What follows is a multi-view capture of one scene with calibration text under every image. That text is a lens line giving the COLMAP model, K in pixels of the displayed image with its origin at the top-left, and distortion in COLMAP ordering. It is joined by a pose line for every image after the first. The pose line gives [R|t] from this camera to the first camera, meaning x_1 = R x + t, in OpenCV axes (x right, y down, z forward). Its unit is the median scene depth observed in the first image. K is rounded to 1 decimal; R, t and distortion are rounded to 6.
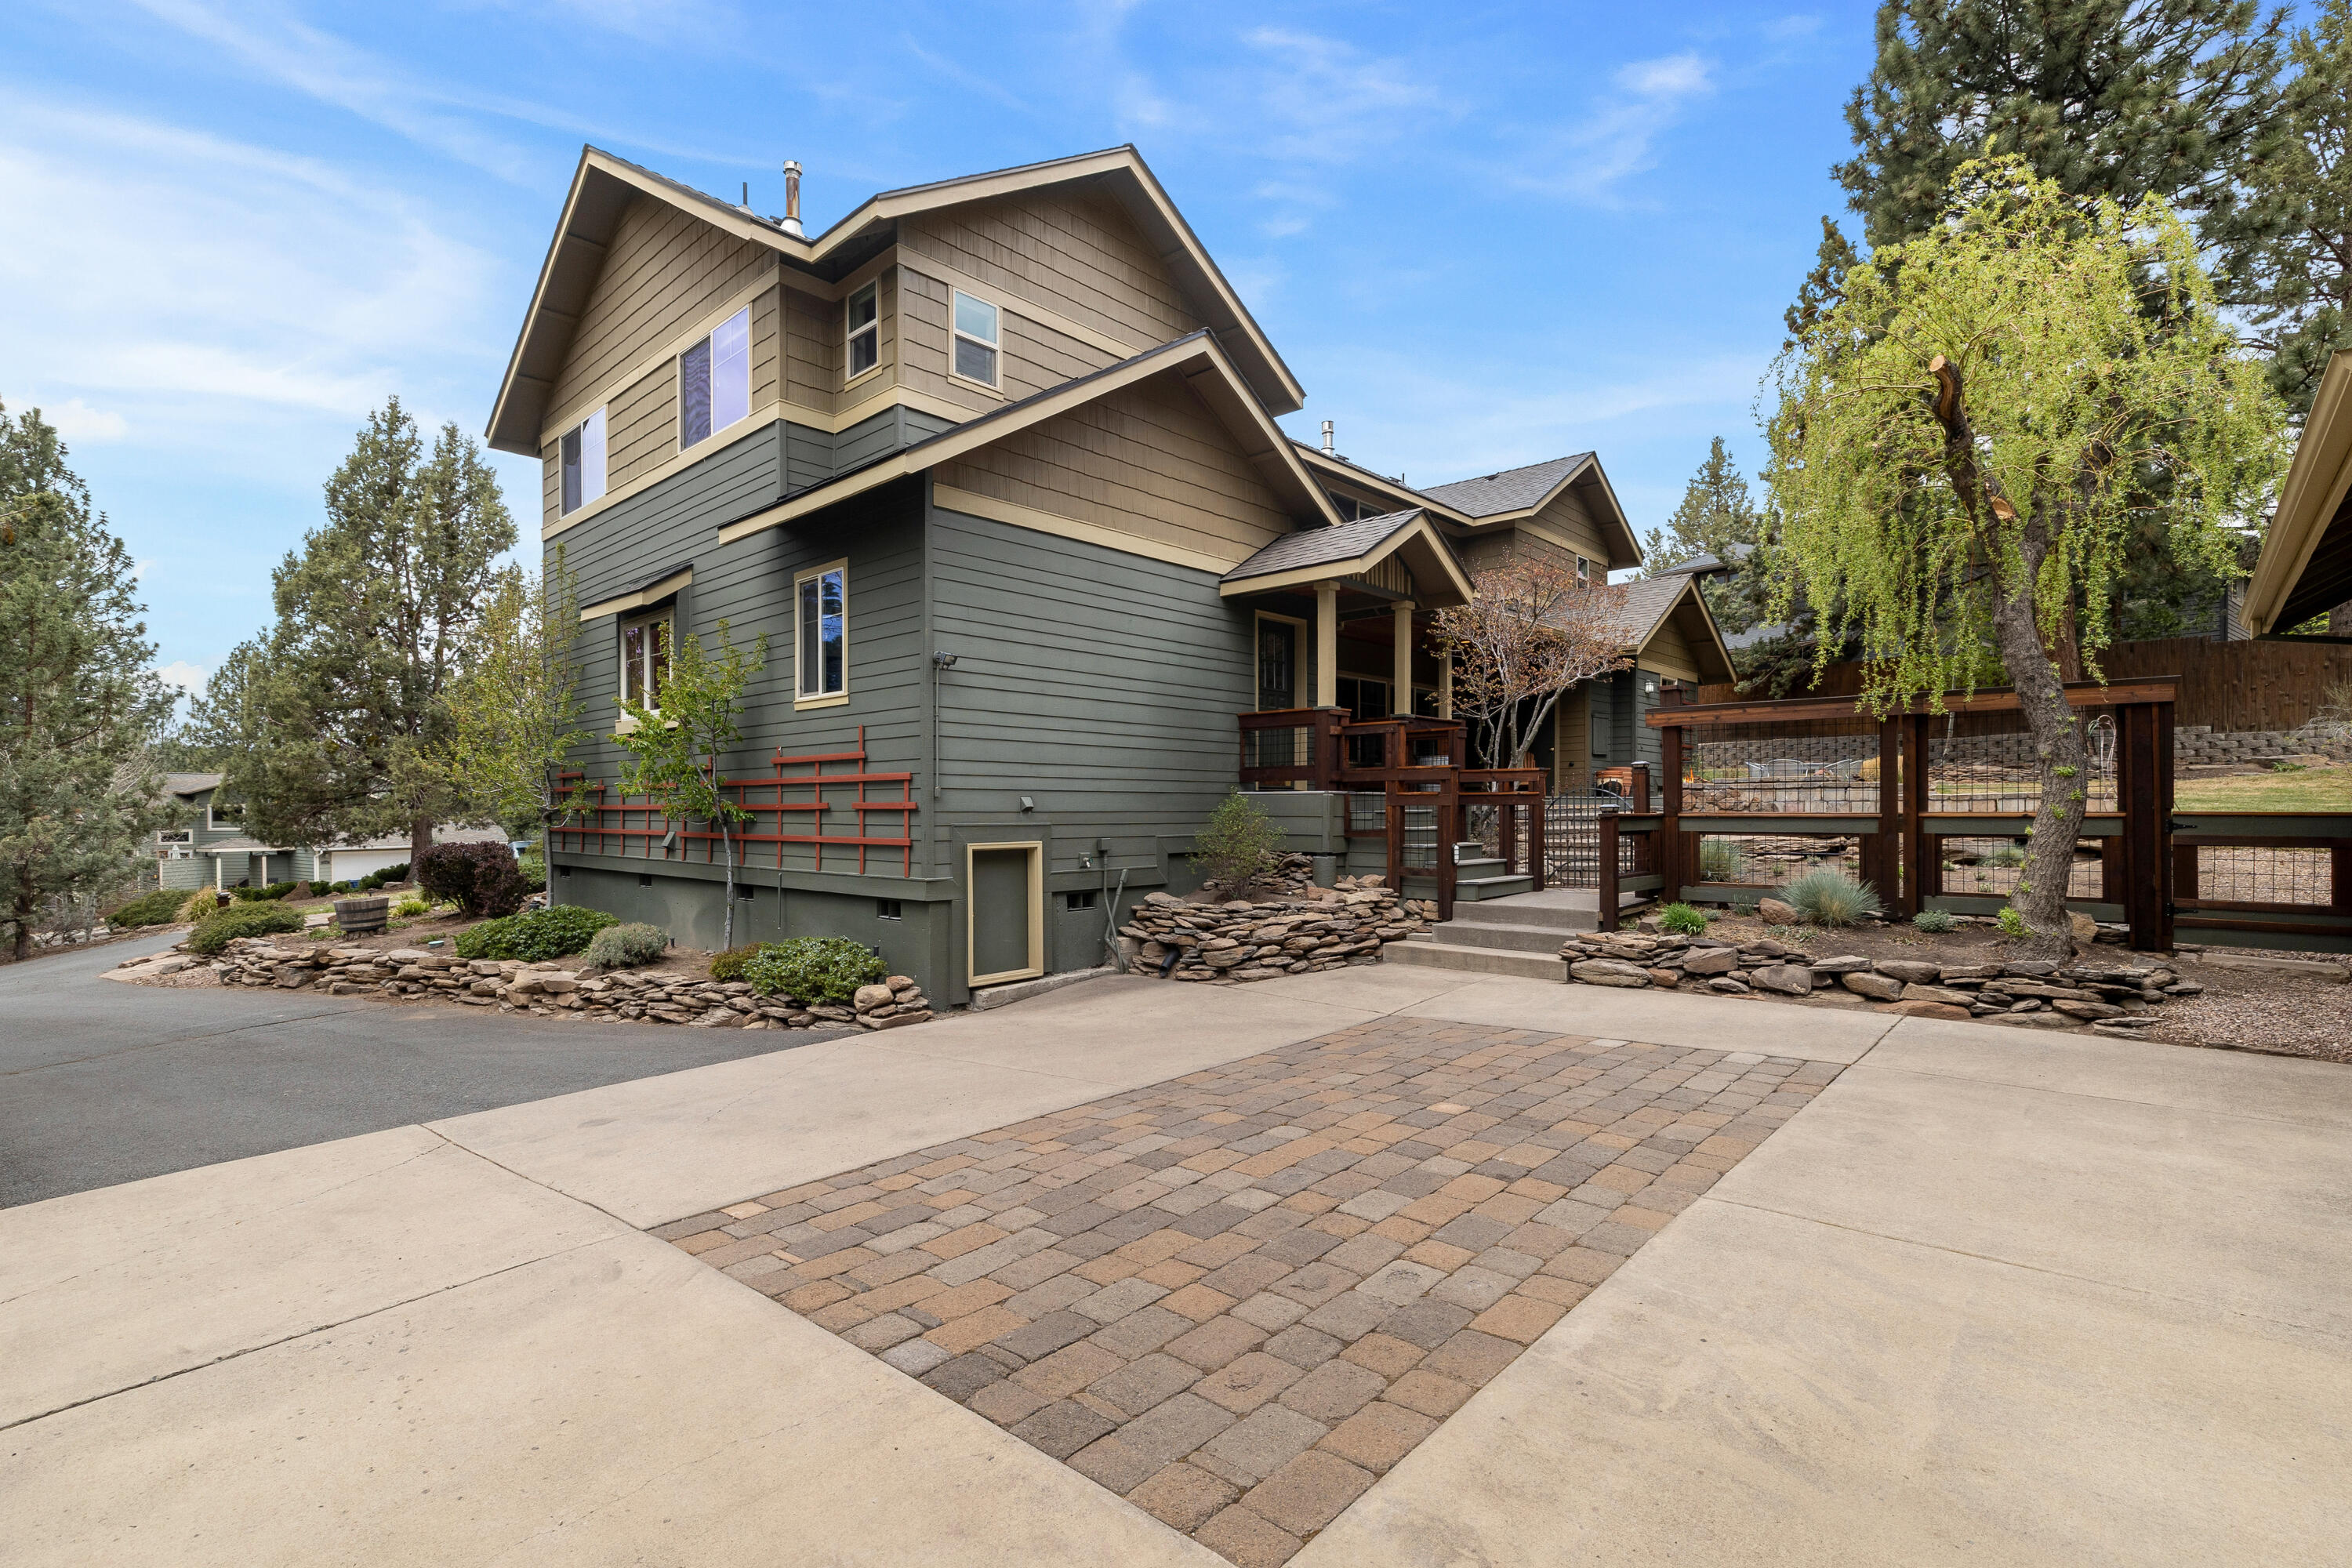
lens RADIAL K [[1076.2, 0, 1176.0], [0, 1076.2, 784.0], [0, 0, 1]] dist [0.001461, 0.000154]
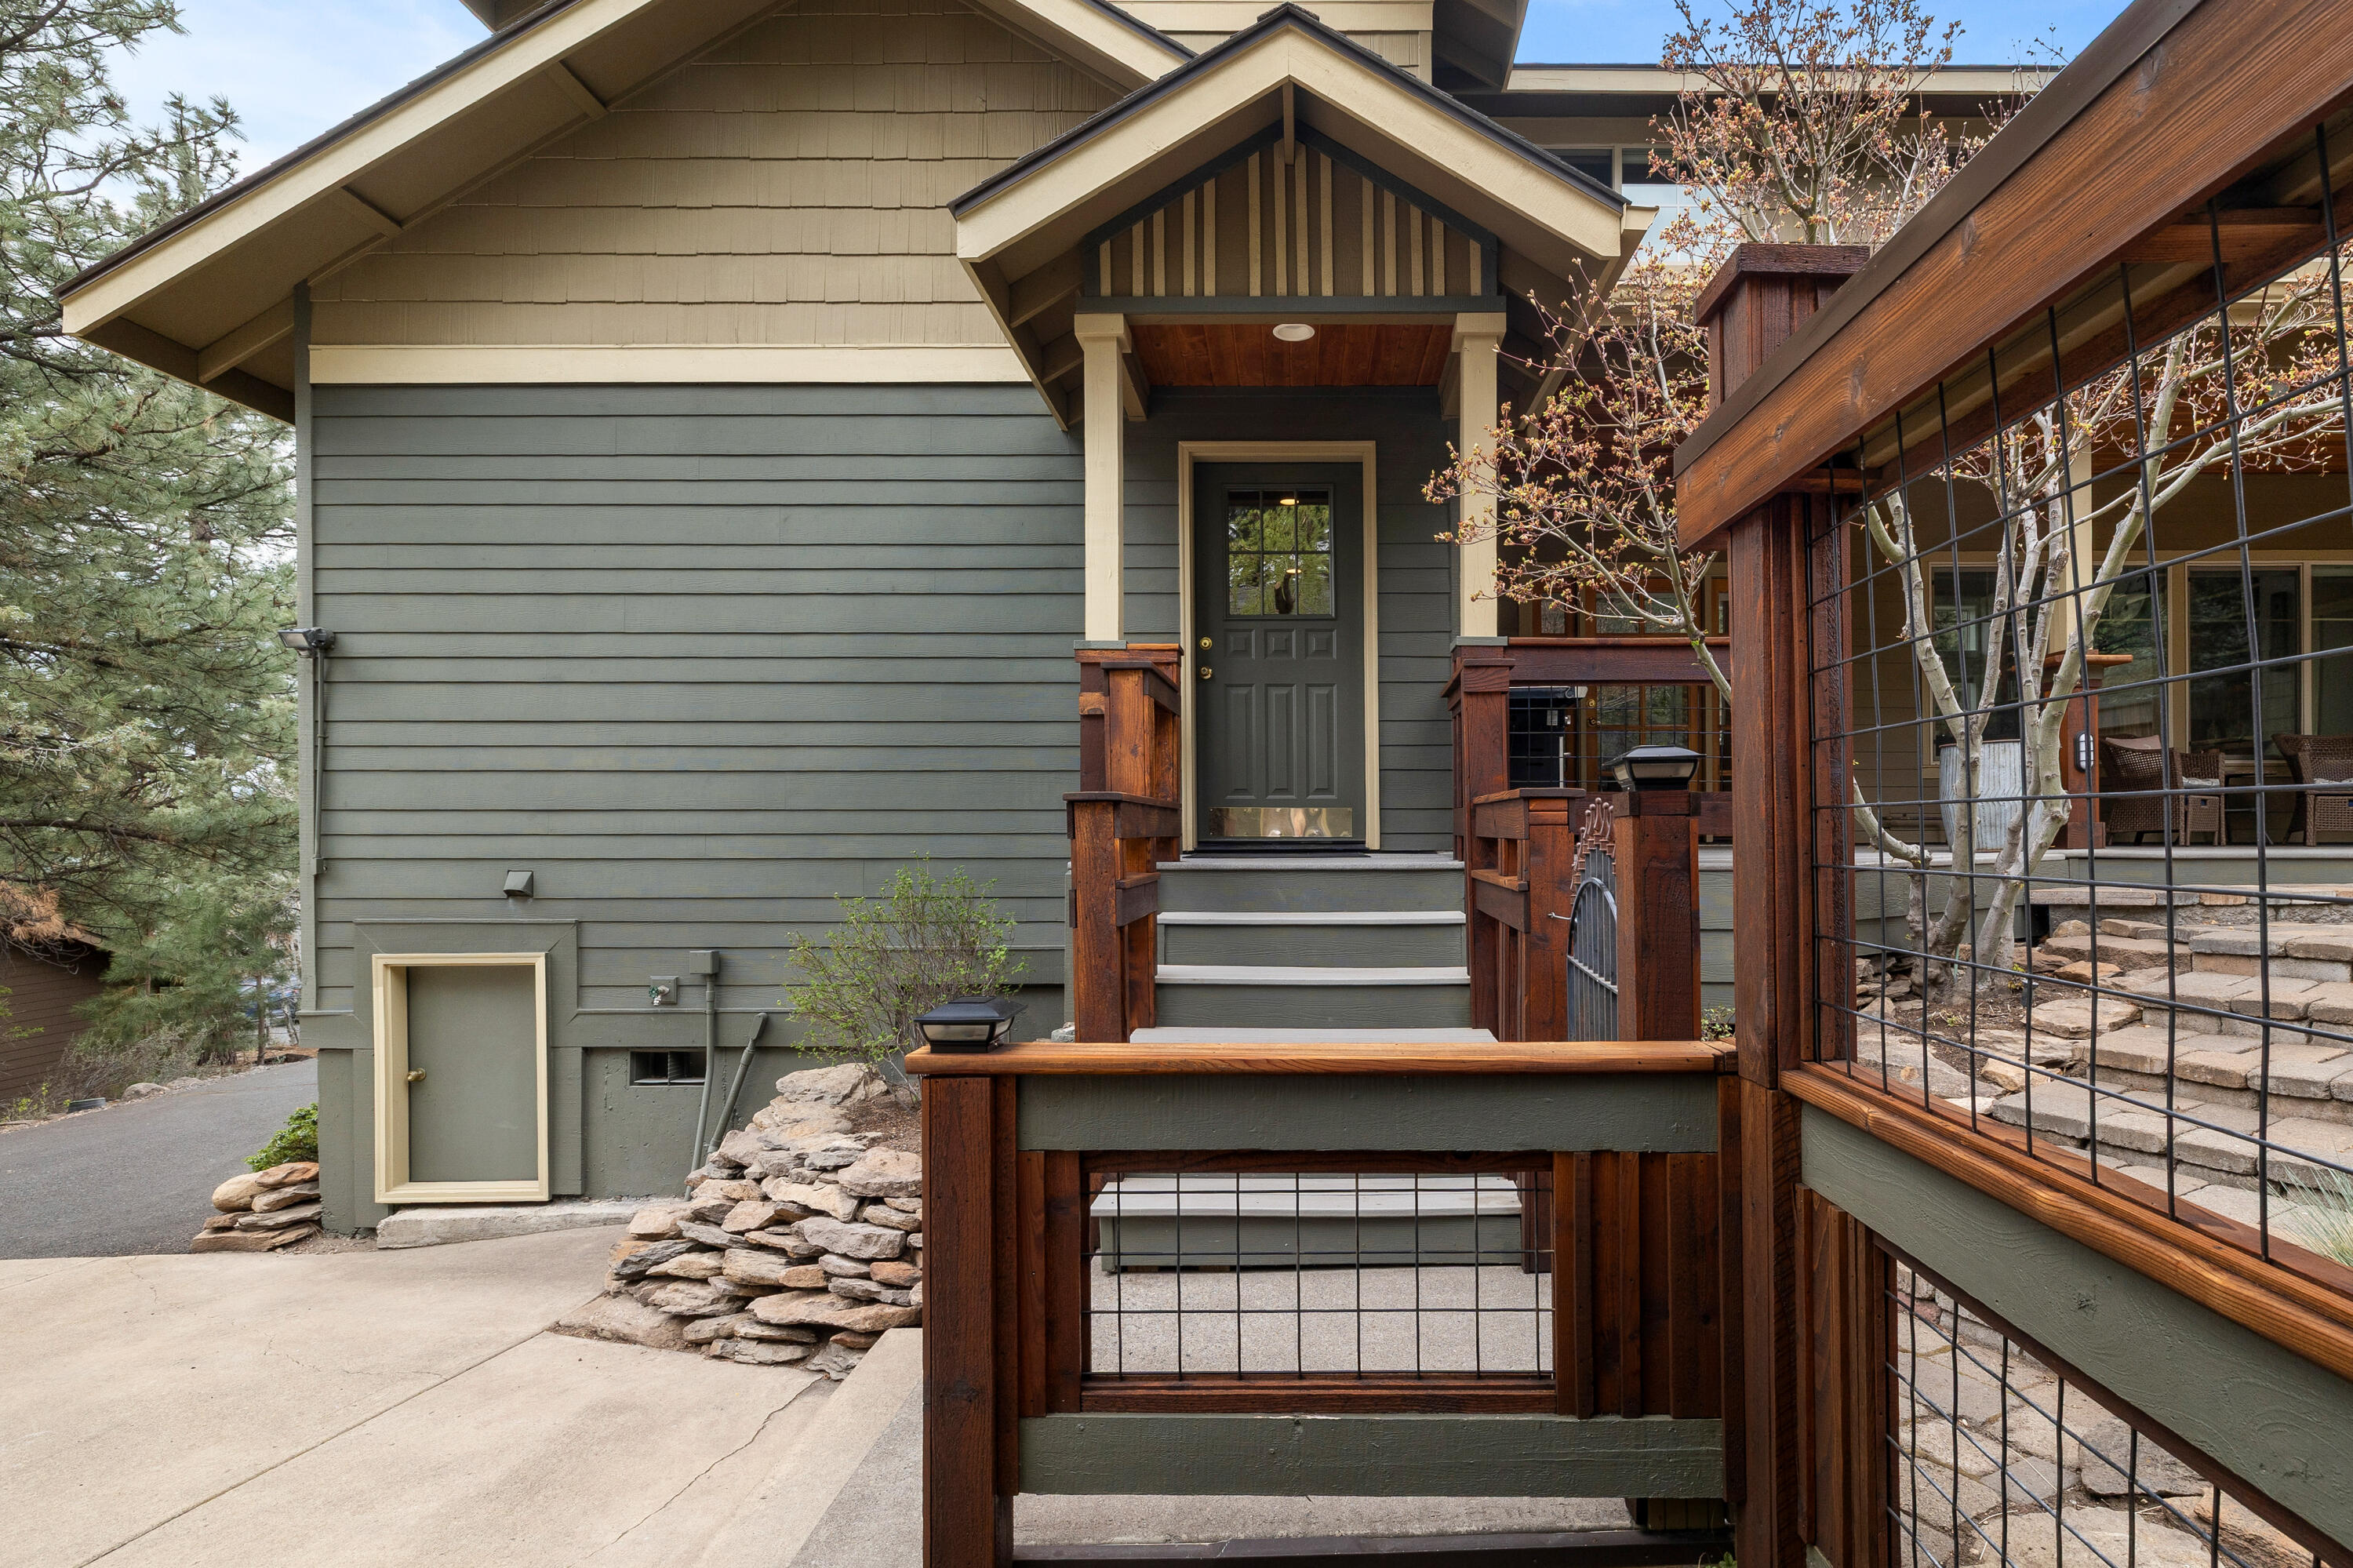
lens RADIAL K [[1076.7, 0, 1176.5], [0, 1076.7, 784.0], [0, 0, 1]] dist [0.001461, 0.000154]
pose [[0.678673, -0.007825, -0.734399, 0.486145], [0.017486, 0.999832, 0.005506, -0.029551], [0.734232, -0.016579, 0.678696, 0.855645]]
